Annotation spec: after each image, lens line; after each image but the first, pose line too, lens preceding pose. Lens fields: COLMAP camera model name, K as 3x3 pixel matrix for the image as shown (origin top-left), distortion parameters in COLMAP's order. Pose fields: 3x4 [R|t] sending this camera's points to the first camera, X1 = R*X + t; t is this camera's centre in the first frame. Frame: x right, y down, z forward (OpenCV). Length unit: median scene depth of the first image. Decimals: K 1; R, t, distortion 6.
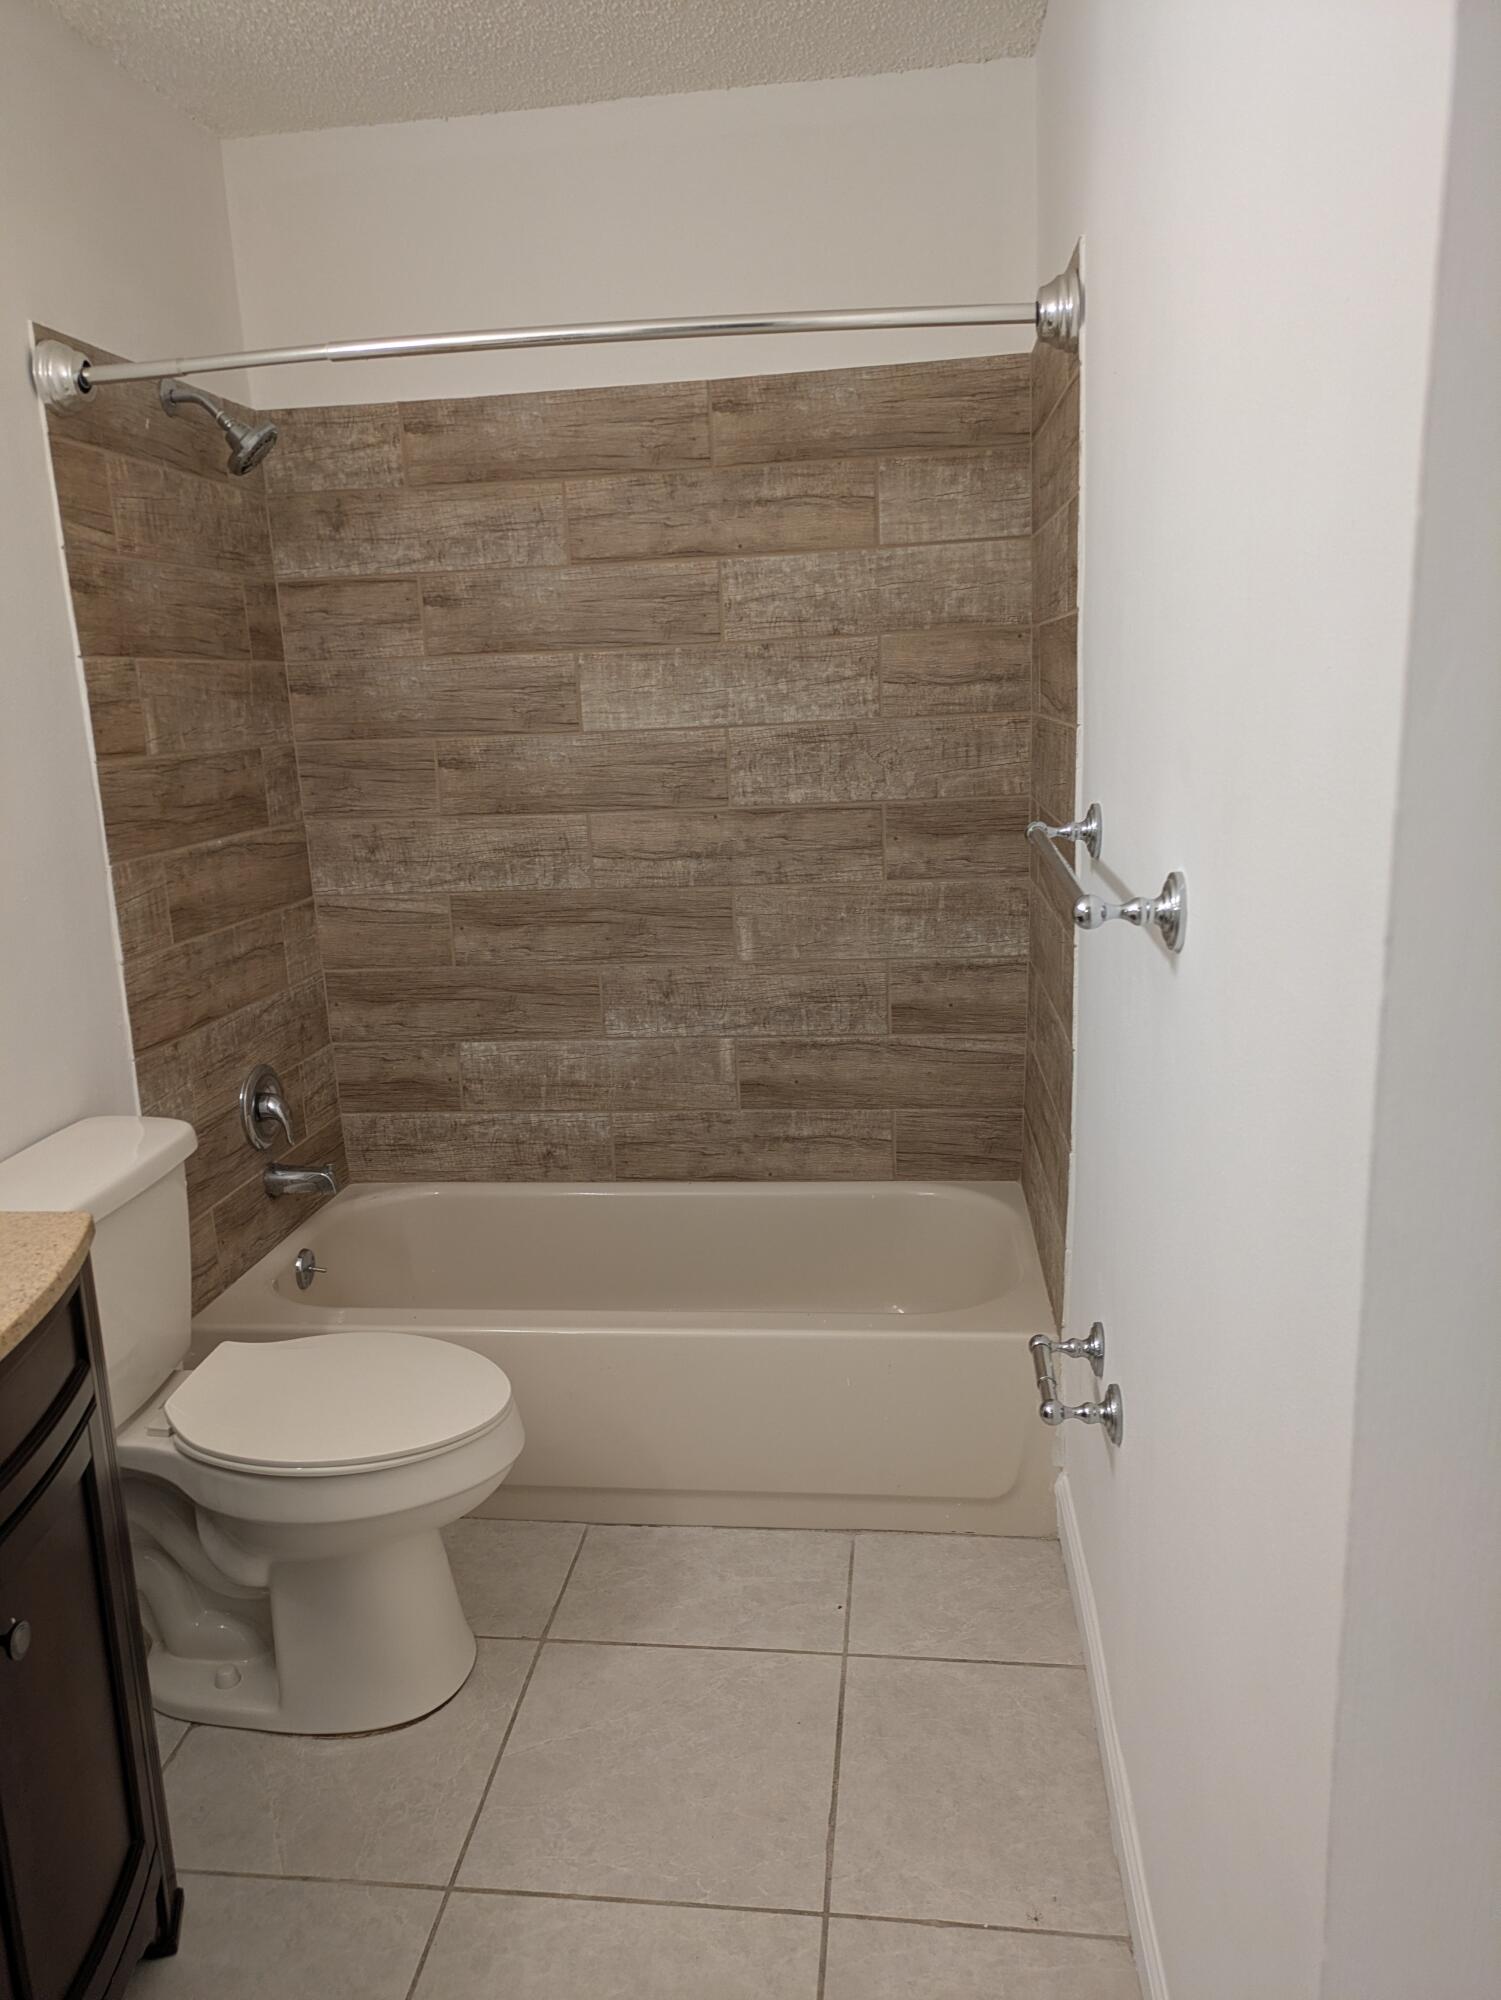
lens RADIAL K [[1455.7, 0, 693.8], [0, 1455.7, 974.2], [0, 0, 1]] dist [0.040031, -0.033498]
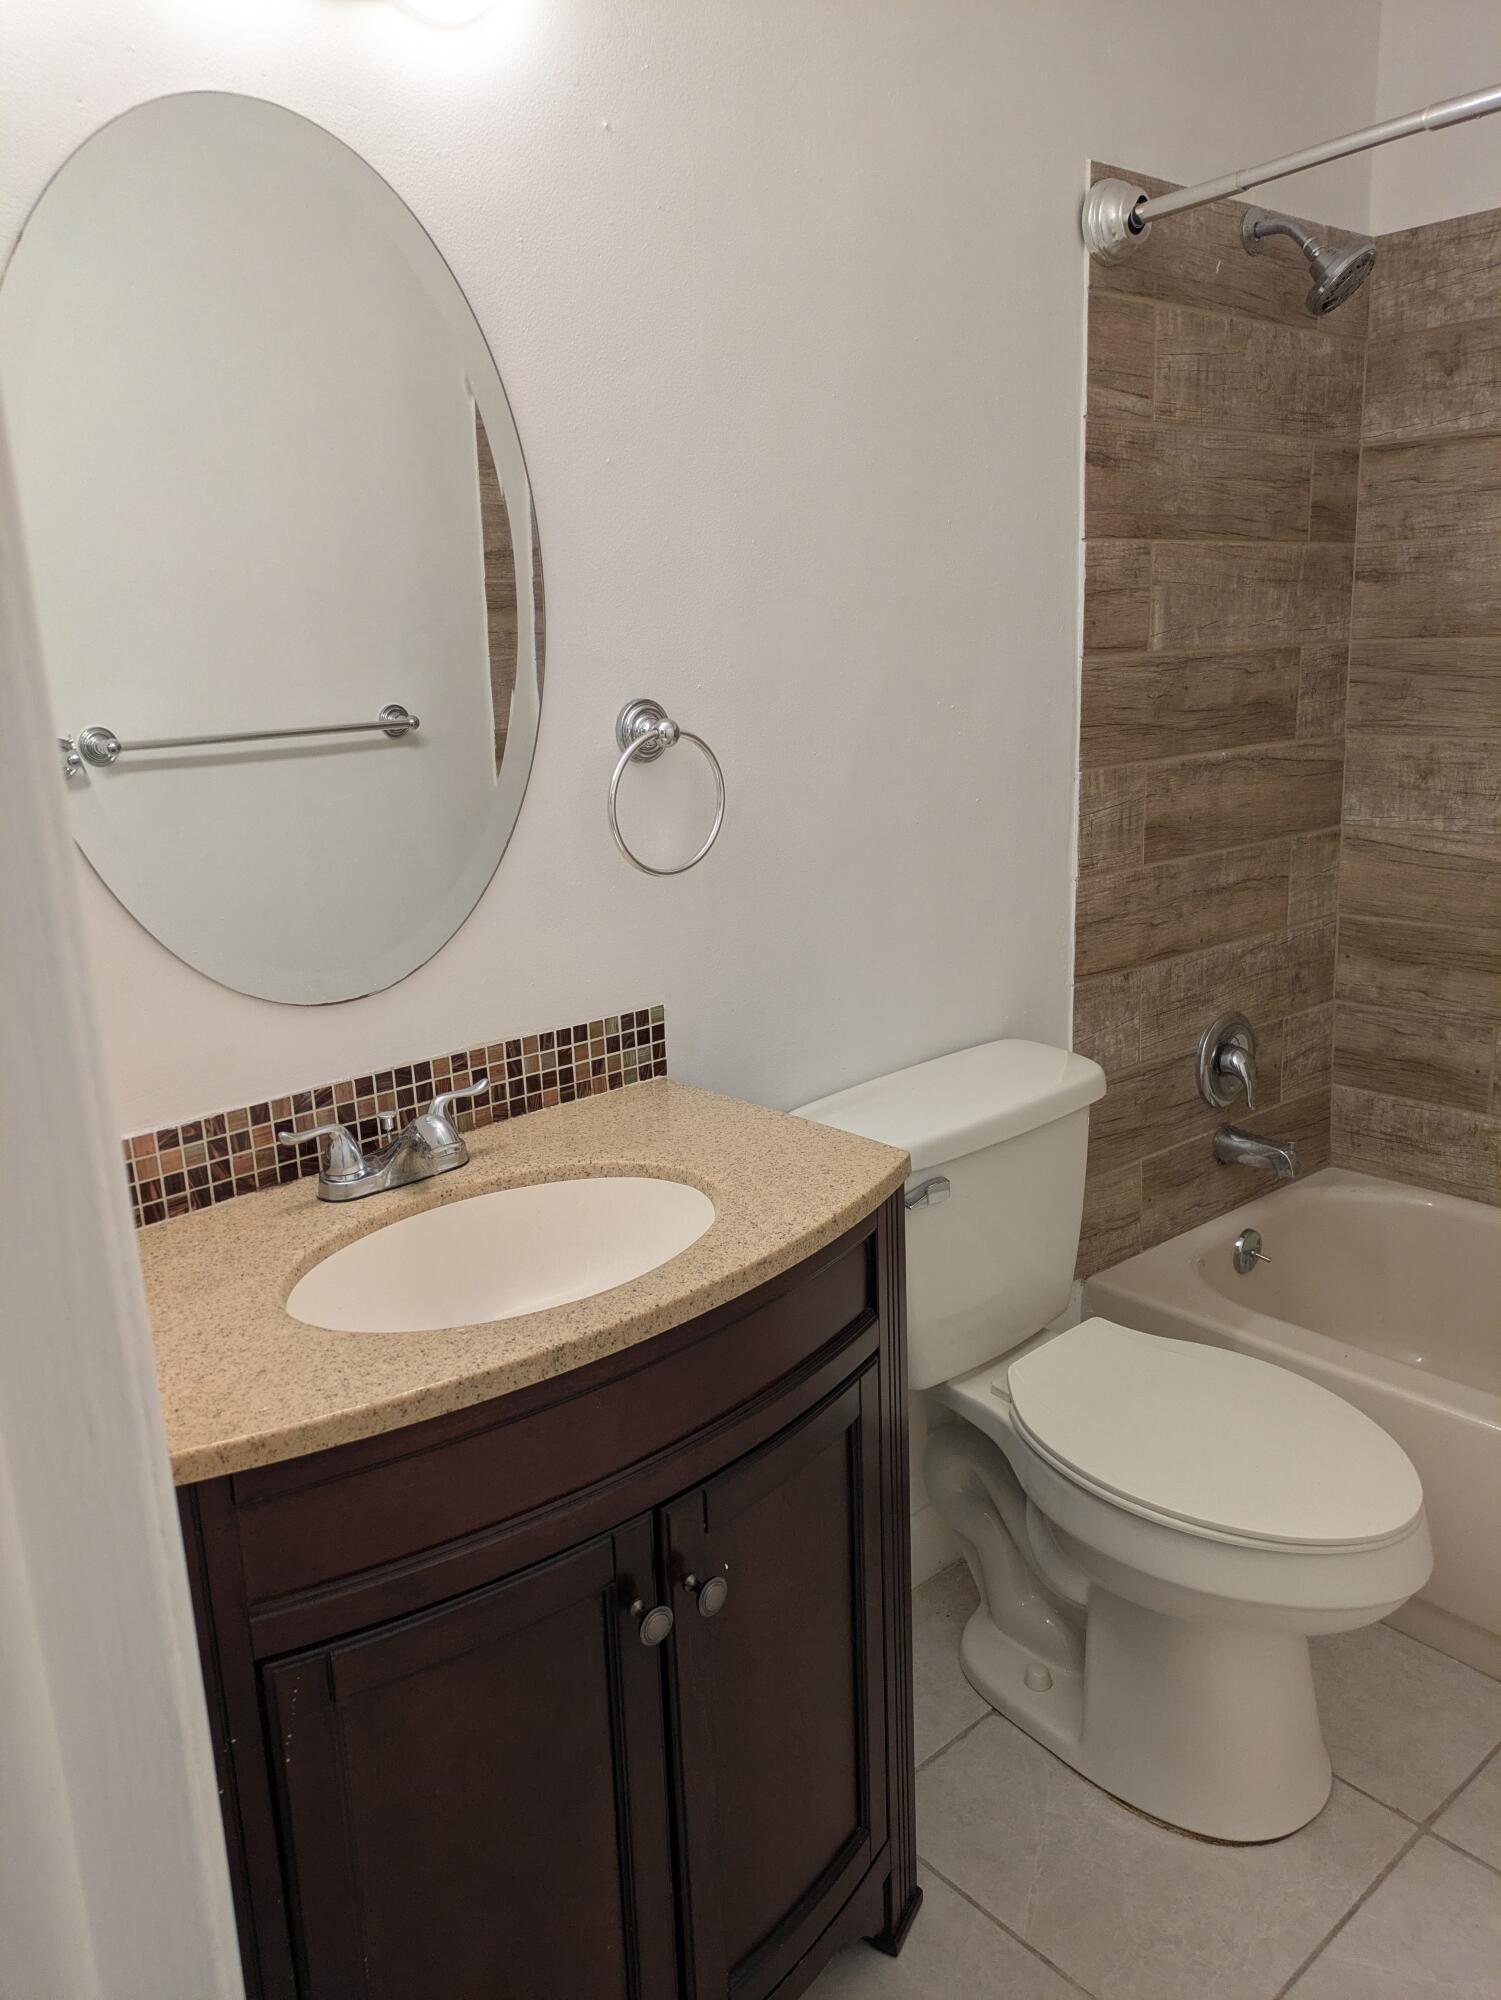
lens RADIAL K [[1455.7, 0, 693.8], [0, 1455.7, 974.2], [0, 0, 1]] dist [0.040031, -0.033498]
pose [[0.742830, 0.164554, -0.648942, 0.029798], [-0.124754, 0.986367, 0.107312, -0.014604], [0.657753, 0.001244, 0.753232, 0.131126]]
